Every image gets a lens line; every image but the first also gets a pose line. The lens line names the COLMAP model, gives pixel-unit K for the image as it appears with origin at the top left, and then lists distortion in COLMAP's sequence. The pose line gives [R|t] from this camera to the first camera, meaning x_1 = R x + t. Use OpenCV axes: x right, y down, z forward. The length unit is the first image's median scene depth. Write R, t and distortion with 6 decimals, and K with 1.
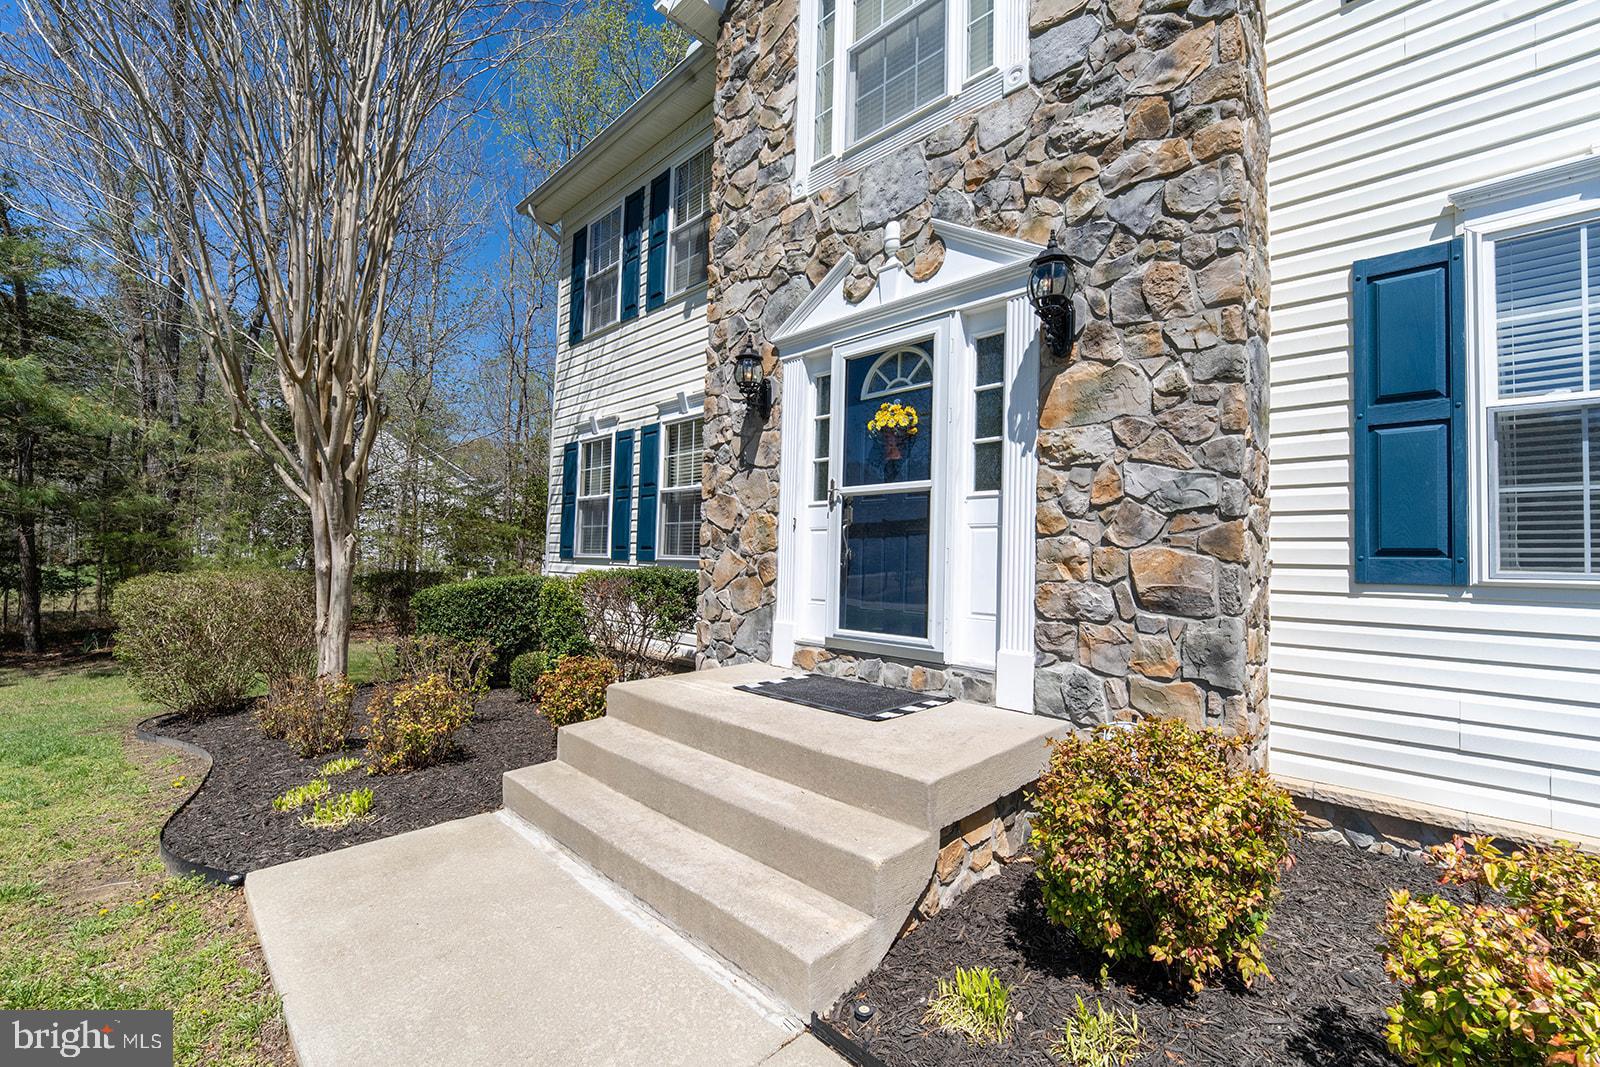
lens RADIAL K [[662.1, 0, 802.9], [0, 662.1, 538.1], [0, 0, 1]] dist [0.020544, -0.030531]
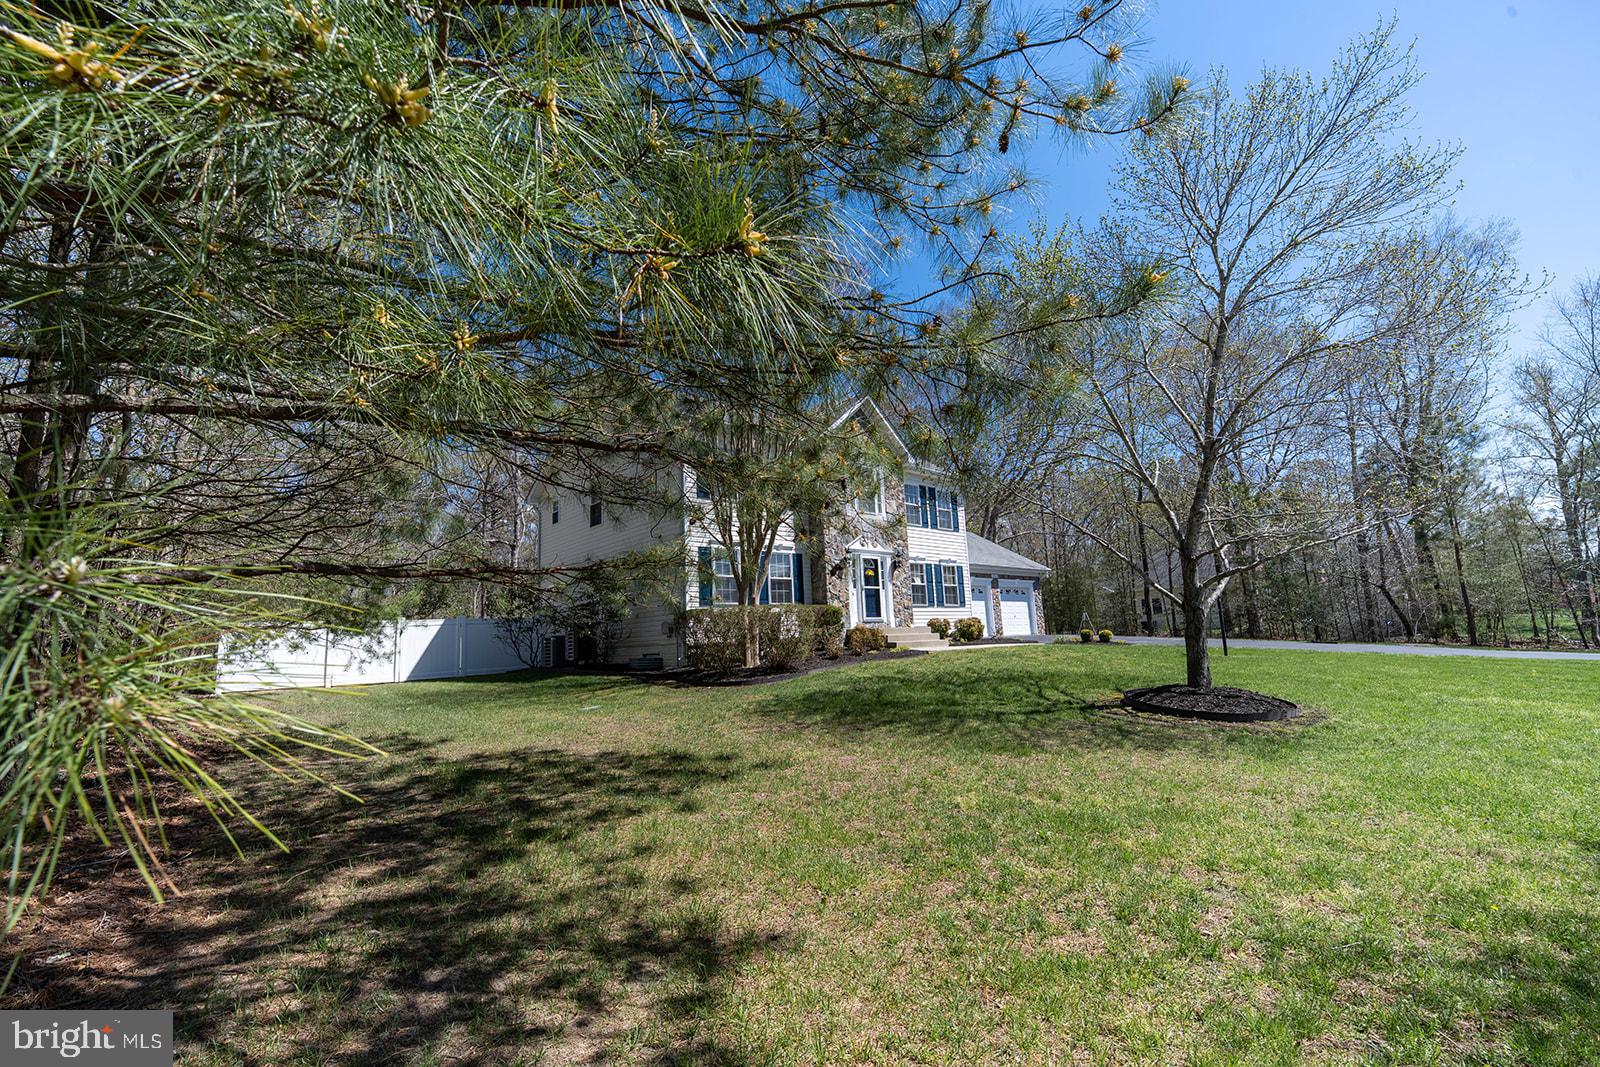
lens RADIAL K [[630.5, 0, 800.0], [0, 630.5, 533.5], [0, 0, 1]] dist [0.001328, 0.000001]
pose [[0.077466, 0.137658, 0.987446, -4.619499], [0.008560, 0.990294, -0.138726, 0.172861], [-0.996958, 0.019200, 0.075536, 1.188095]]
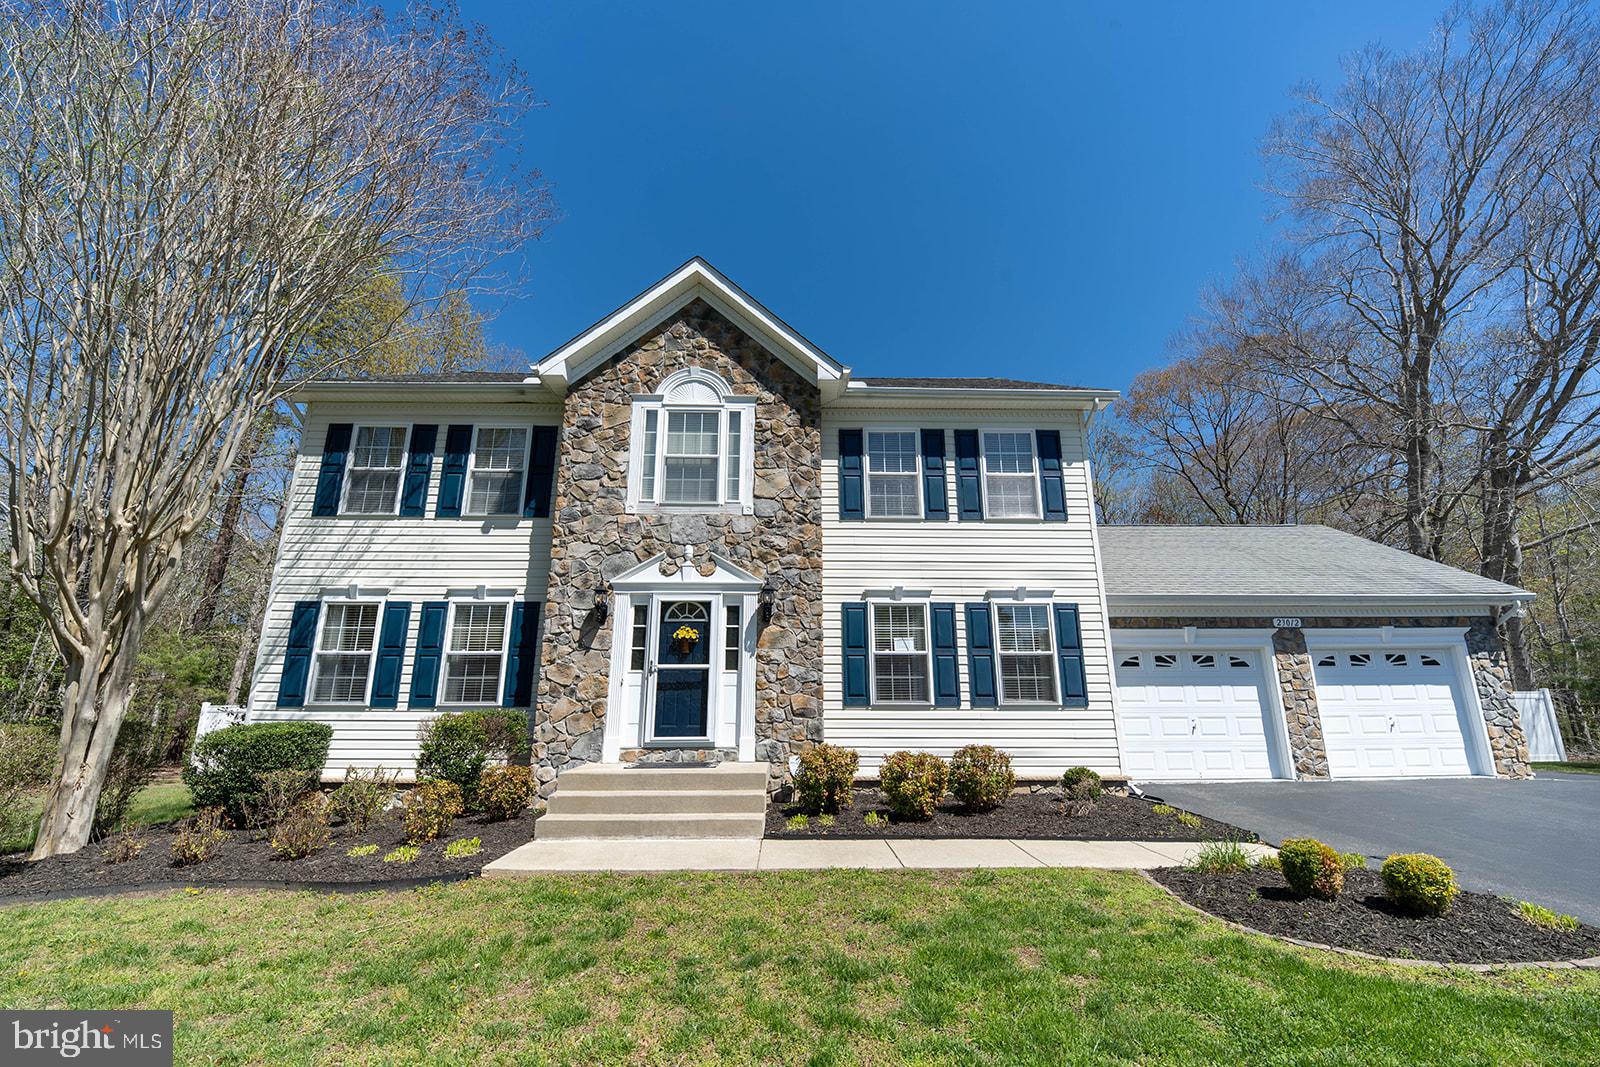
lens RADIAL K [[662.1, 0, 802.9], [0, 662.1, 538.1], [0, 0, 1]] dist [0.020544, -0.030531]
pose [[0.688195, 0.160532, 0.707543, -1.221198], [-0.005592, 0.976359, -0.216083, -0.019810], [-0.725504, 0.144751, 0.672823, -0.807803]]
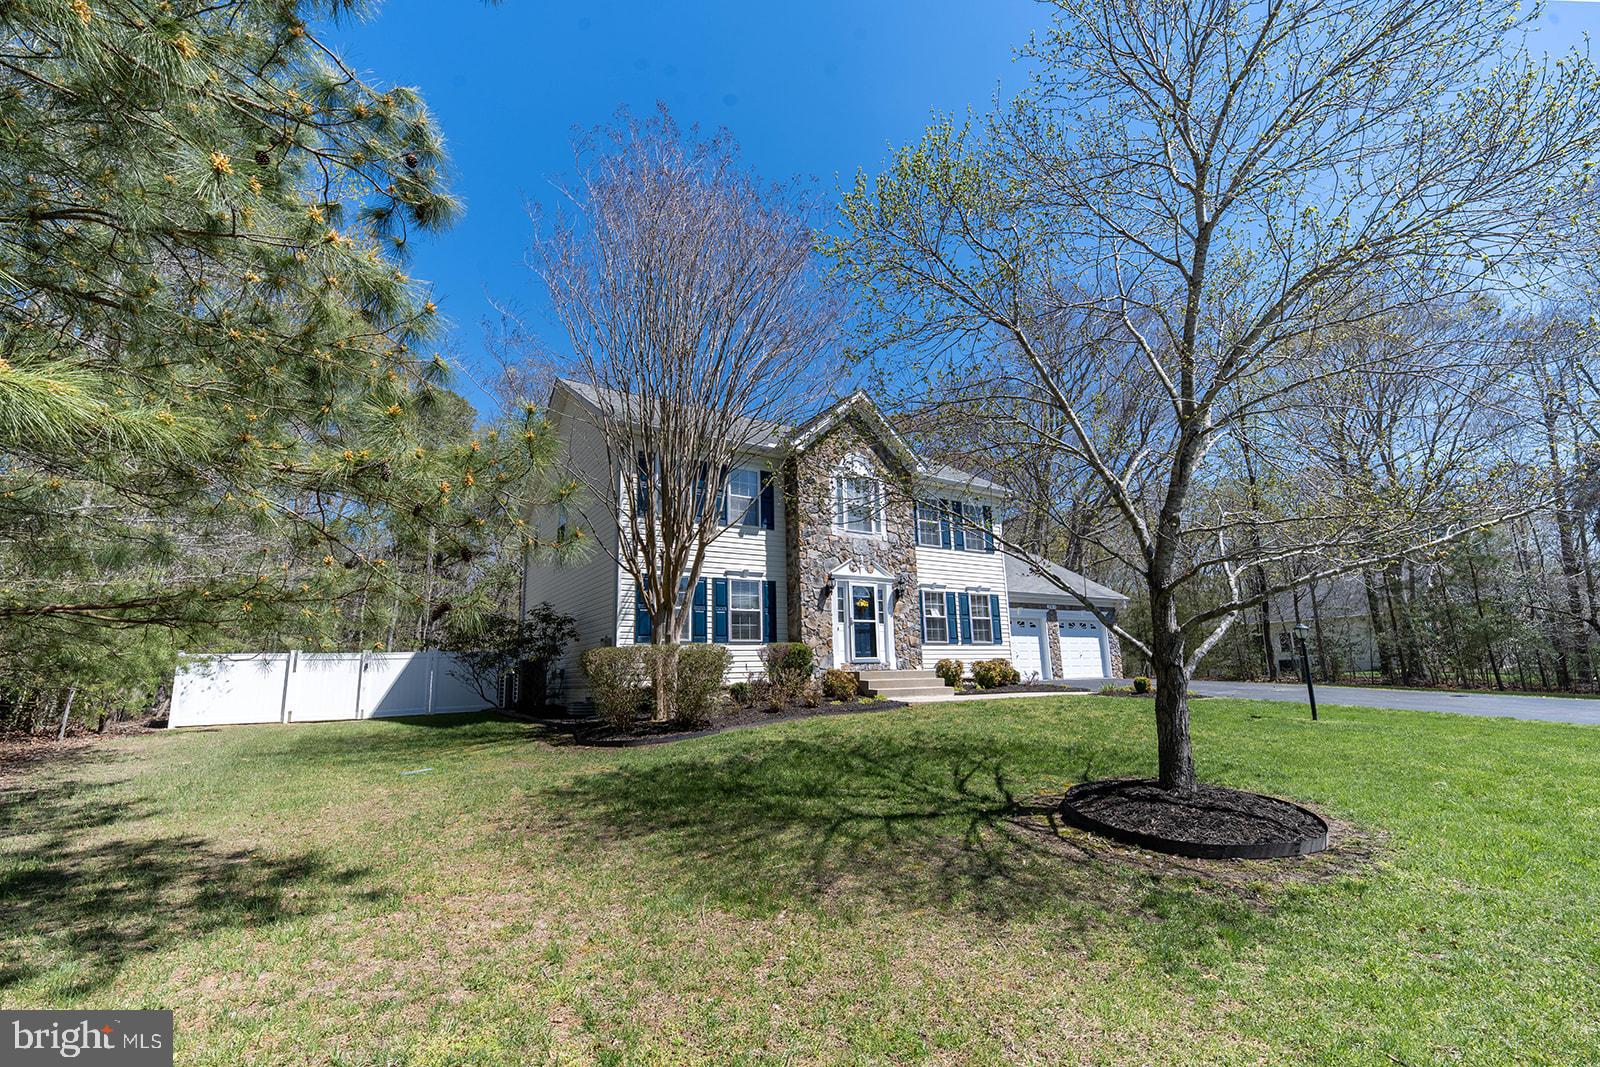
lens RADIAL K [[662.1, 0, 802.9], [0, 662.1, 538.1], [0, 0, 1]] dist [0.020544, -0.030531]
pose [[0.224948, 0.165791, 0.960162, -4.001787], [-0.004139, 0.985572, -0.169209, 0.113438], [-0.974362, 0.034089, 0.222388, 0.455703]]
